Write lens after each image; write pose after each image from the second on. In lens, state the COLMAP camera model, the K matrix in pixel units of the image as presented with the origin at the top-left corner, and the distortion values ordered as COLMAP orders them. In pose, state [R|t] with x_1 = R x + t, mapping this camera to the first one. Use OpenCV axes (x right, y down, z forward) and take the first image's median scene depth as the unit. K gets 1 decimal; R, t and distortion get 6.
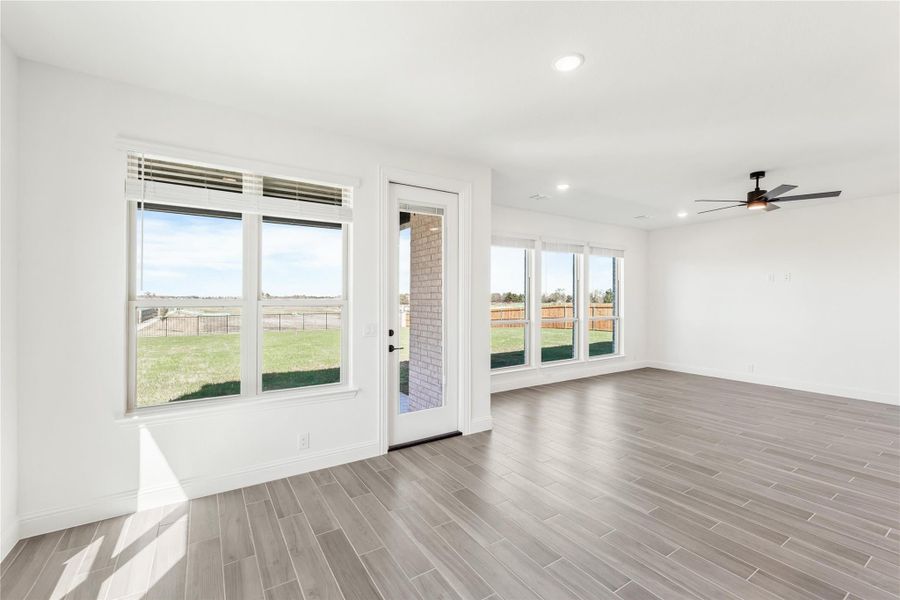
lens RADIAL K [[388.7, 0, 450.0], [0, 388.7, 300.0], [0, 0, 1]] dist [-0.002767, -0.000329]
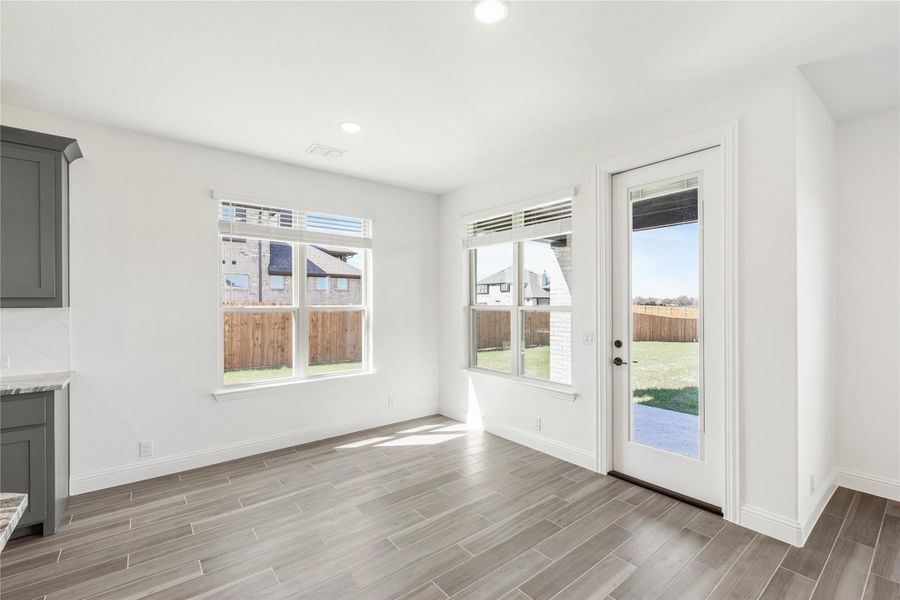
lens RADIAL K [[388.7, 0, 450.0], [0, 388.7, 300.0], [0, 0, 1]] dist [-0.002767, -0.000329]
pose [[0.107010, 0.001116, -0.994257, 0.744899], [-0.006745, 0.999977, 0.000396, -0.014324], [0.994235, 0.006664, 0.107015, 0.569026]]
